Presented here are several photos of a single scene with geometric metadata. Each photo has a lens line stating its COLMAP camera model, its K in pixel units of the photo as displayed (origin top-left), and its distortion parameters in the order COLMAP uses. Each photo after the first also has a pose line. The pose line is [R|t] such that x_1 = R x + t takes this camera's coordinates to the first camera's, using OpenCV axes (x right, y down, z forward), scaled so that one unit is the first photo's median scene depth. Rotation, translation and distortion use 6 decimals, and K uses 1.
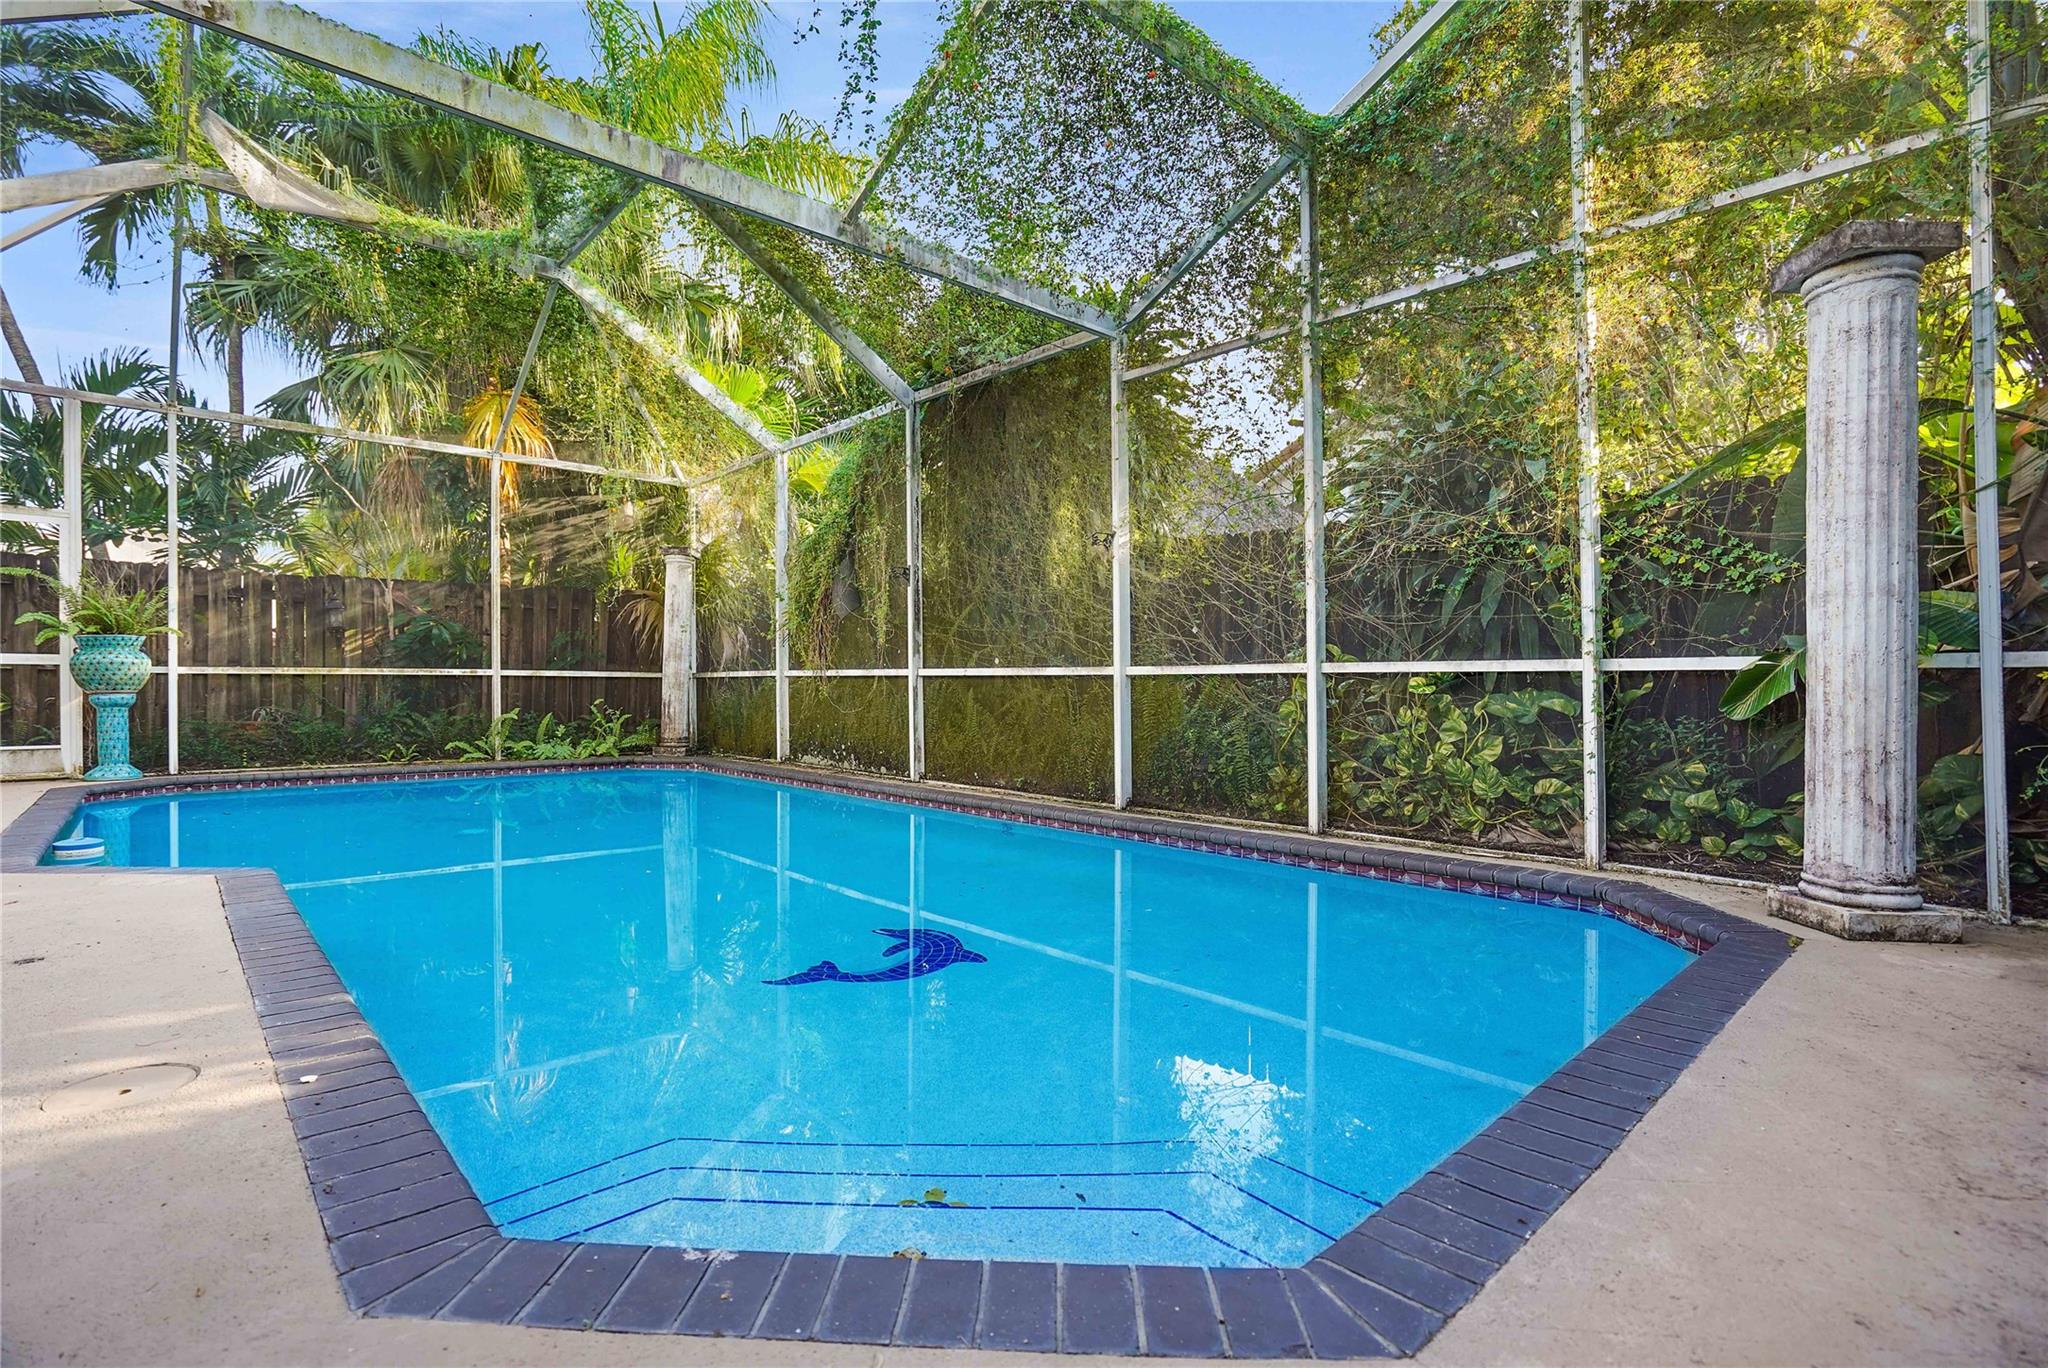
lens RADIAL K [[955.8, 0, 1011.5], [0, 955.8, 686.8], [0, 0, 1]] dist [-0.047904, 0.012443]
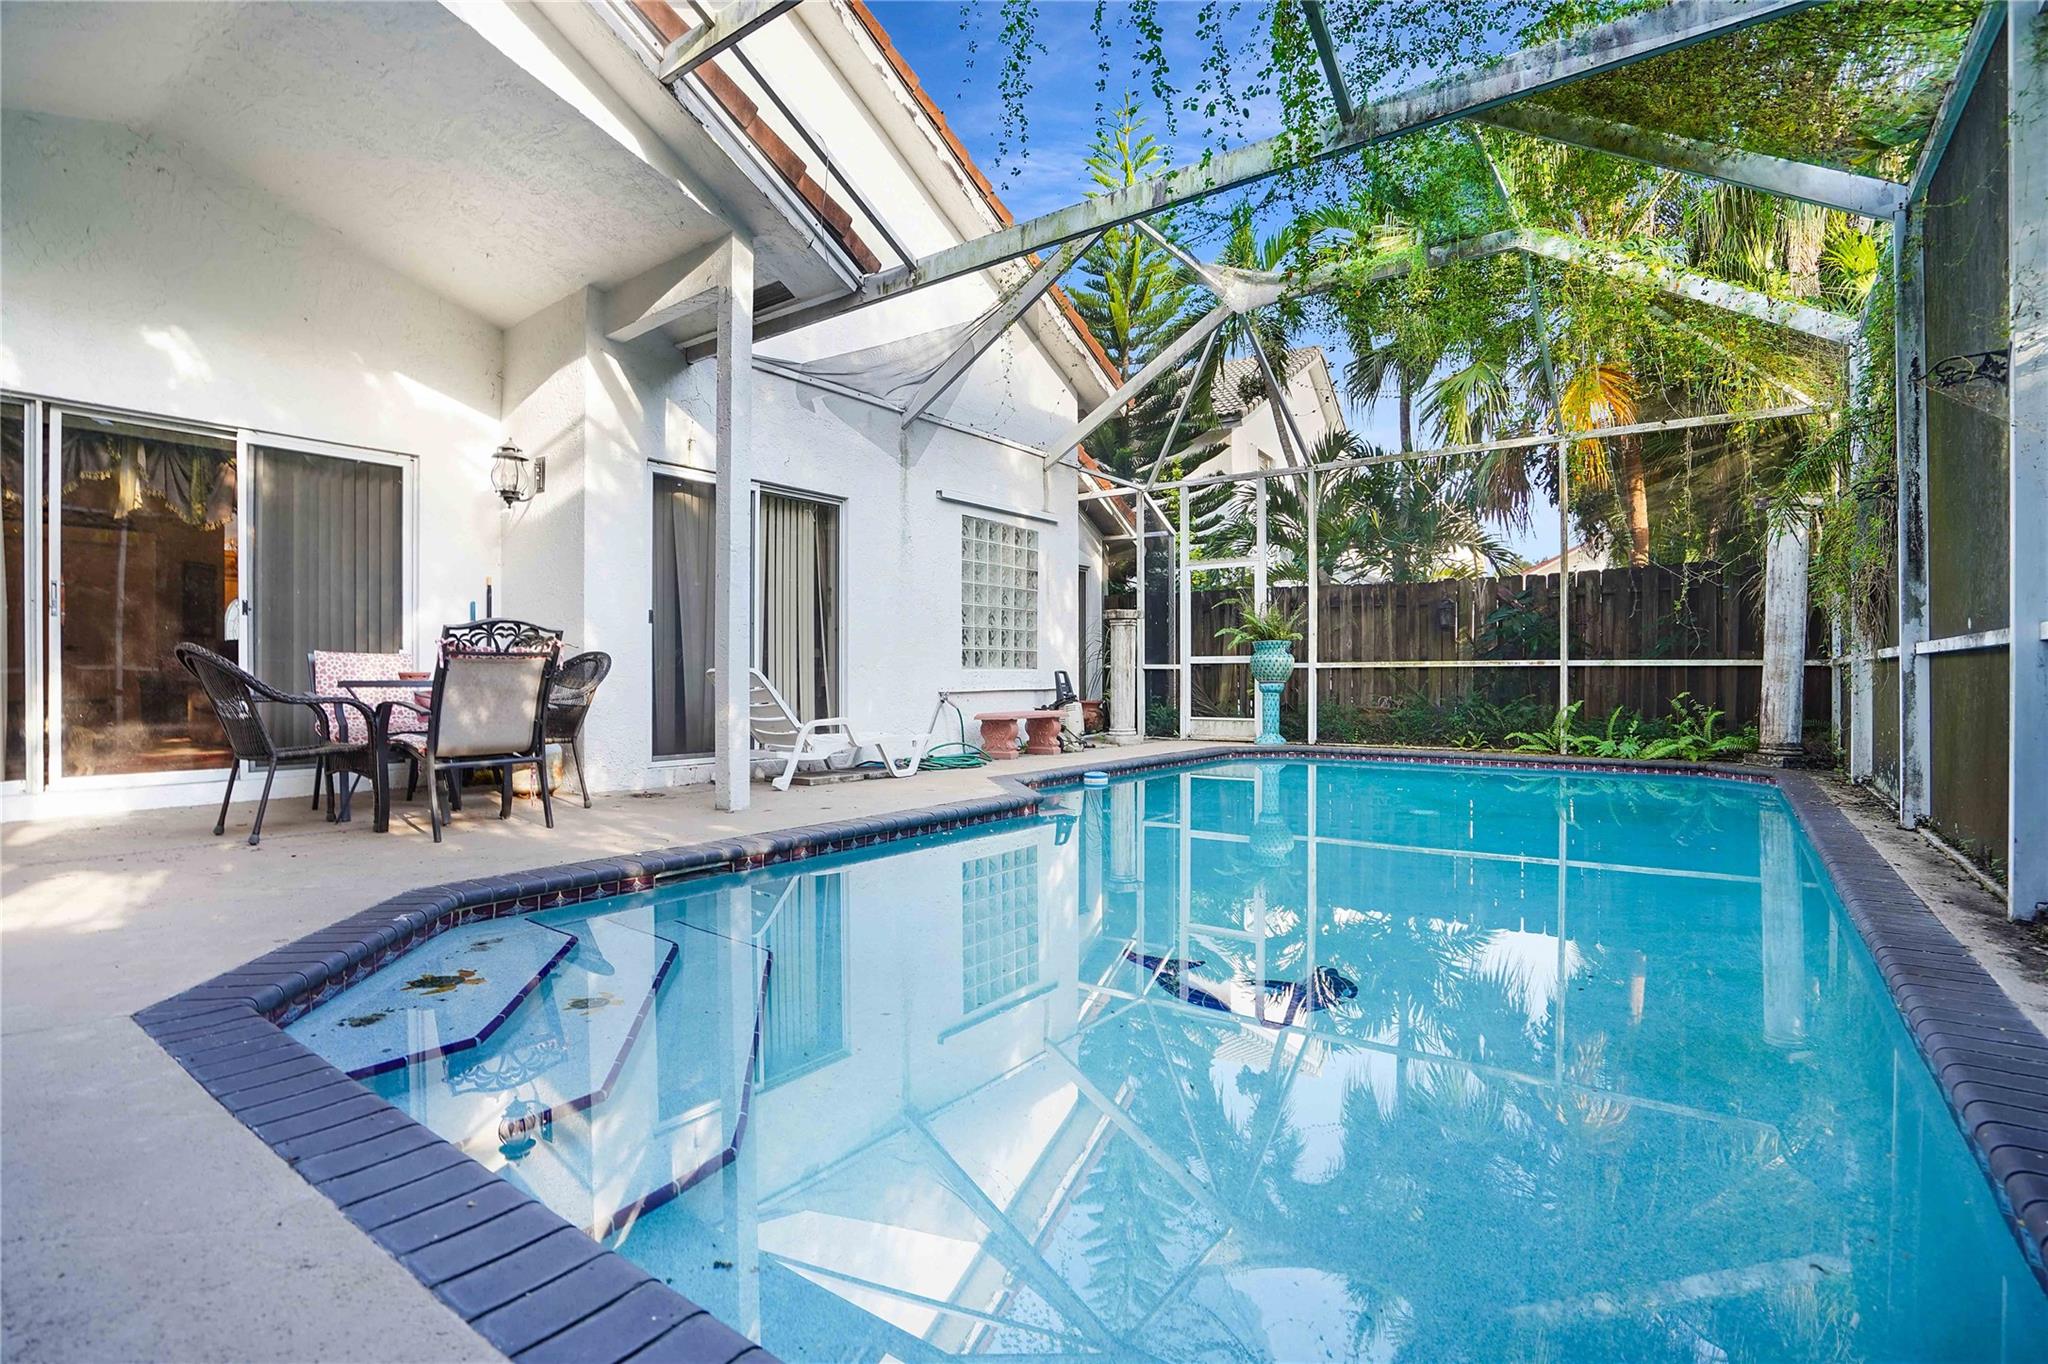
lens RADIAL K [[955.8, 0, 1013.4], [0, 955.8, 685.9], [0, 0, 1]] dist [-0.047904, 0.012443]
pose [[0.204392, 0.003974, -0.978881, 0.313878], [-0.001540, 0.999992, 0.003738, 0.006281], [0.978888, 0.000743, 0.204397, 0.284959]]
